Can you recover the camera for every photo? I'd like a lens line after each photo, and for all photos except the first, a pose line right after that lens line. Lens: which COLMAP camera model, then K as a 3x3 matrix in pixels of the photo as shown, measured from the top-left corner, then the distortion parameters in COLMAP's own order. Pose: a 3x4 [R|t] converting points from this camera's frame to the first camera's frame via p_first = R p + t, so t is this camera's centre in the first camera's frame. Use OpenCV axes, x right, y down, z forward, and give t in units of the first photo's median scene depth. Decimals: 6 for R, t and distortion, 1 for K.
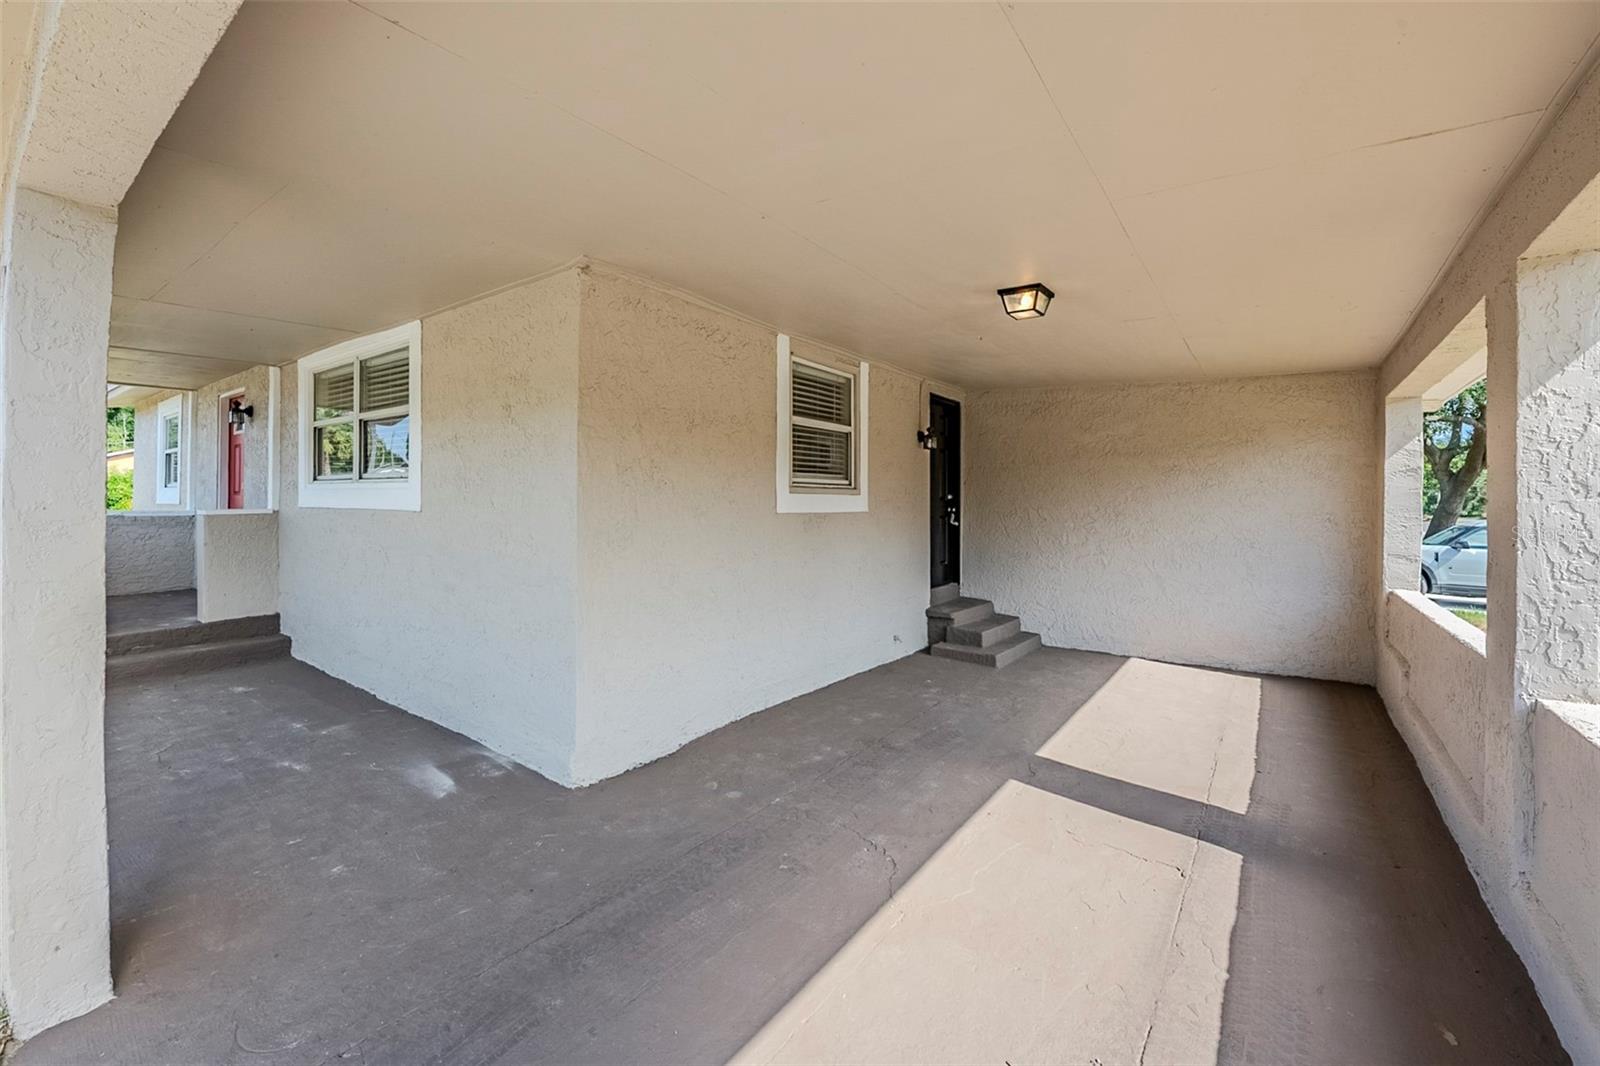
lens RADIAL K [[667.6, 0, 805.3], [0, 667.6, 516.6], [0, 0, 1]] dist [0.000151, -0.001280]
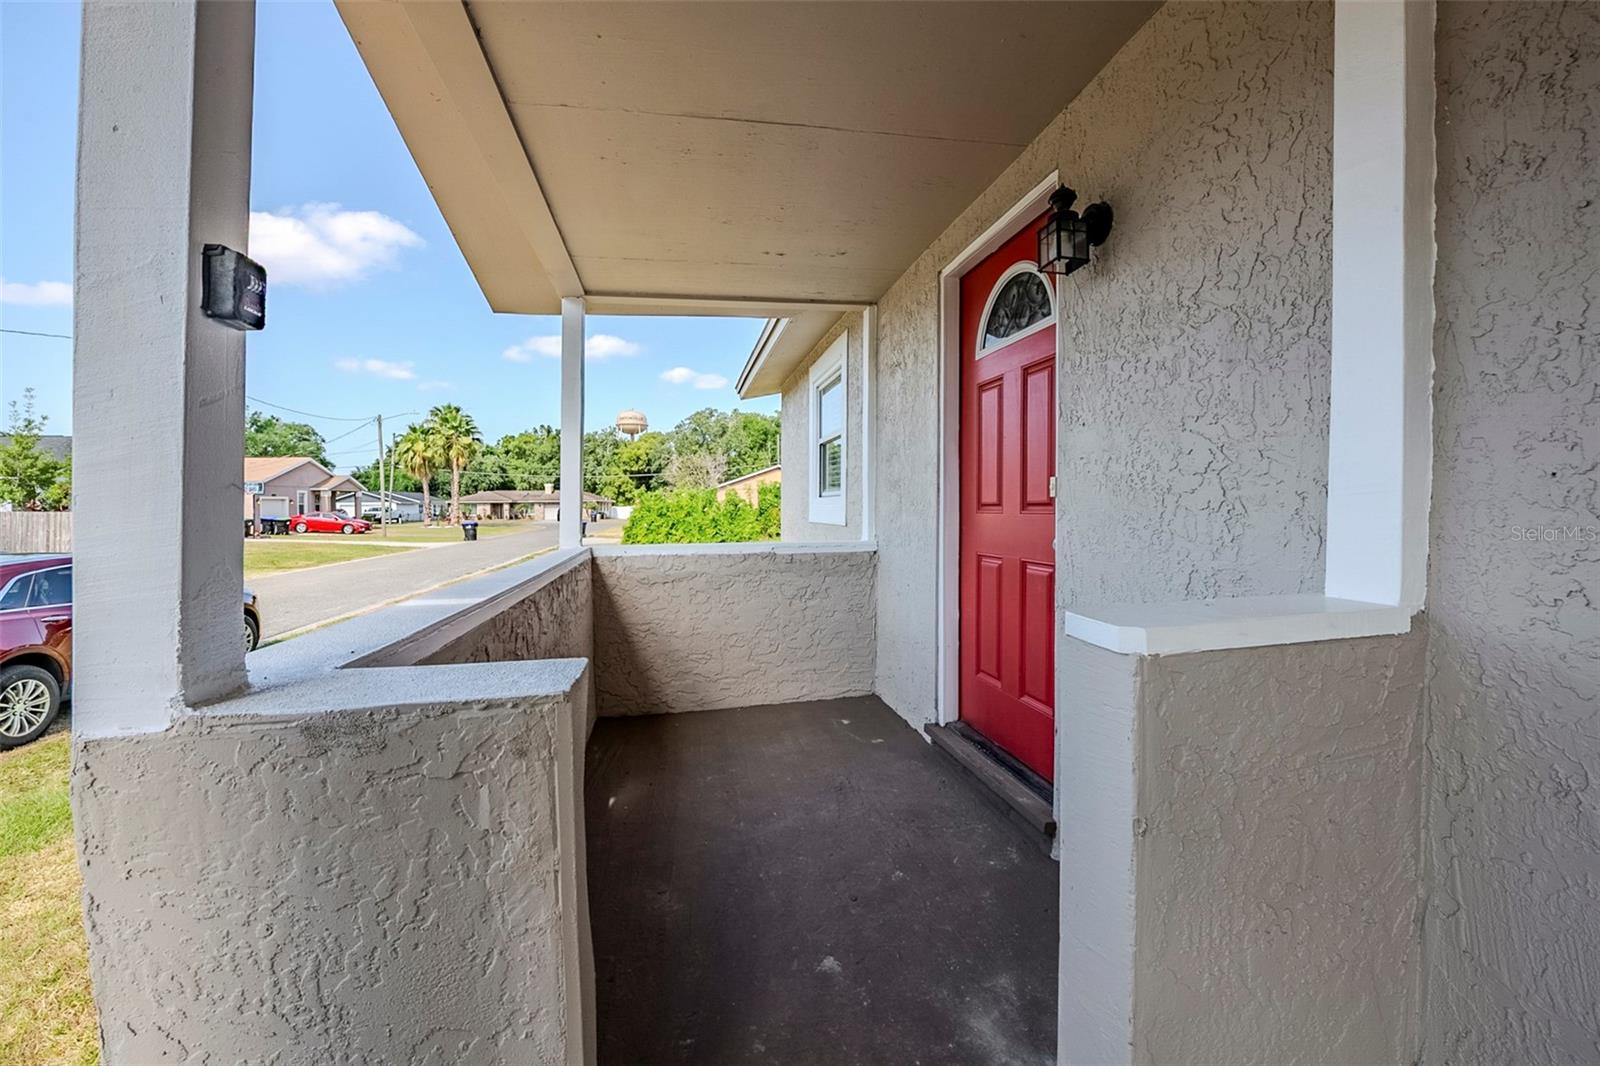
lens RADIAL K [[667.6, 0, 799.0], [0, 667.6, 520.2], [0, 0, 1]] dist [0.000151, -0.001280]
pose [[0.726797, 0.002706, -0.686847, -0.828608], [0.000468, 0.999990, 0.004436, -0.037393], [0.686852, -0.003546, 0.726789, 0.805466]]
